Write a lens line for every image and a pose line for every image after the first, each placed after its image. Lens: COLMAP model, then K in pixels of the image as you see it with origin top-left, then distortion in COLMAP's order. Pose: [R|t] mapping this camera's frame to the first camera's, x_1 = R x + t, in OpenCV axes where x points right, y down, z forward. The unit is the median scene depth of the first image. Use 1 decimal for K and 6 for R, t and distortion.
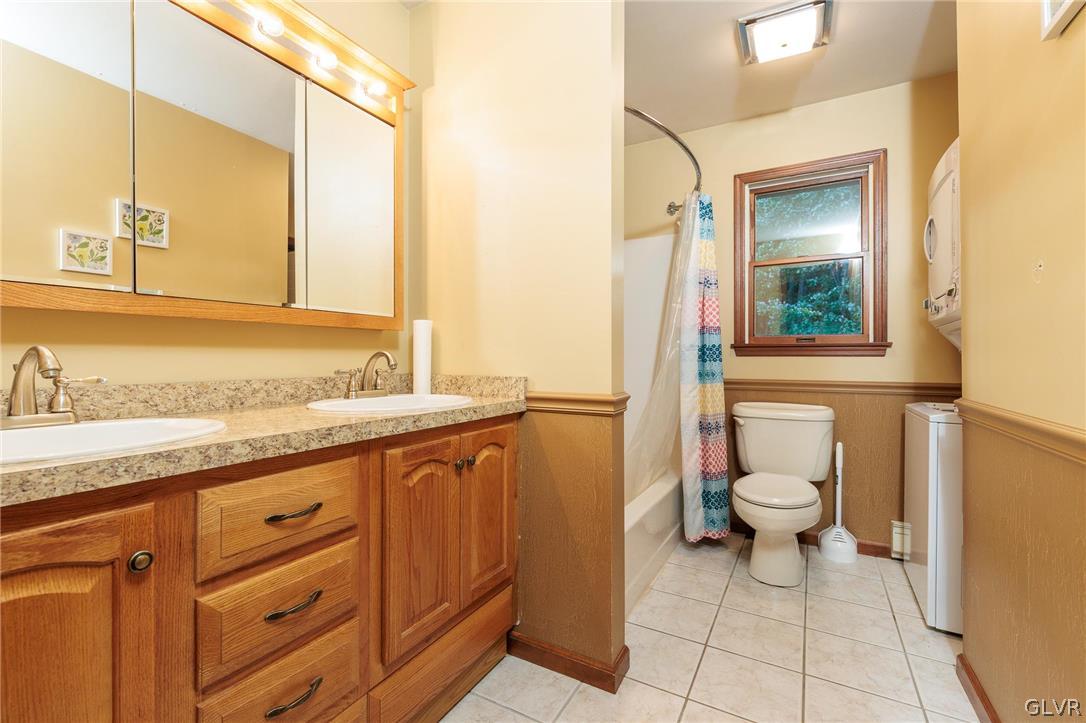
lens RADIAL K [[475.9, 0, 543.6], [0, 475.9, 357.6], [0, 0, 1]] dist [-0.001399, -0.000146]
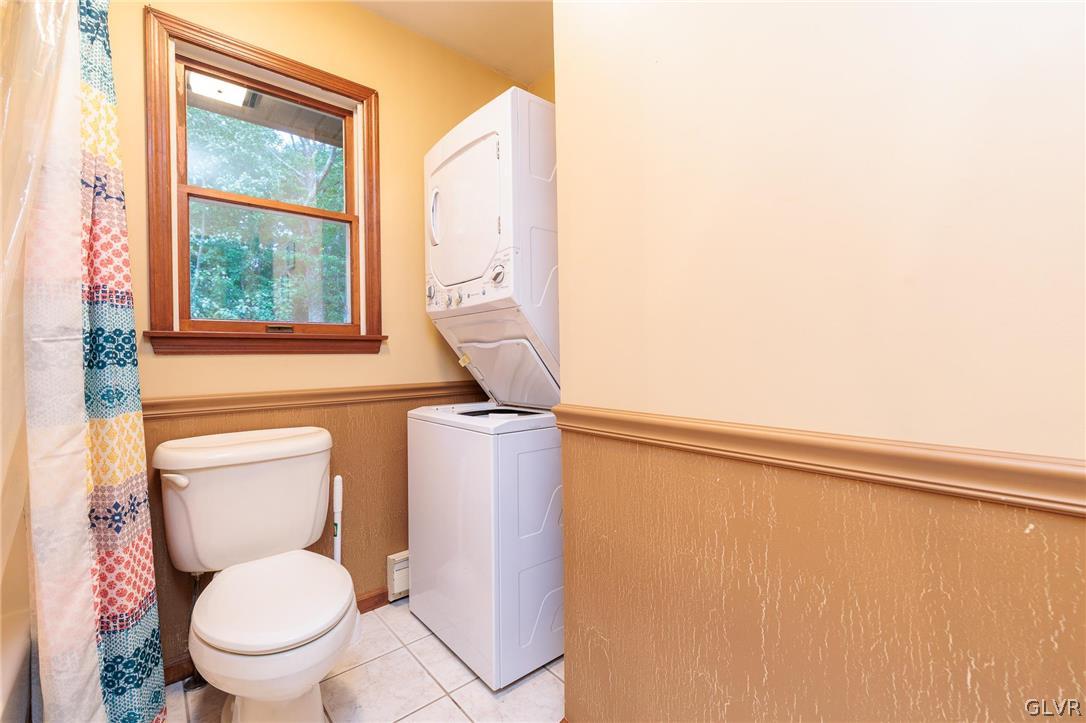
lens RADIAL K [[475.9, 0, 550.7], [0, 475.9, 357.0], [0, 0, 1]] dist [-0.001399, -0.000146]
pose [[0.350588, -0.011019, 0.936465, 0.074339], [0.010961, 0.999911, 0.007662, 0.000373], [-0.936466, 0.007578, 0.350677, 0.454417]]
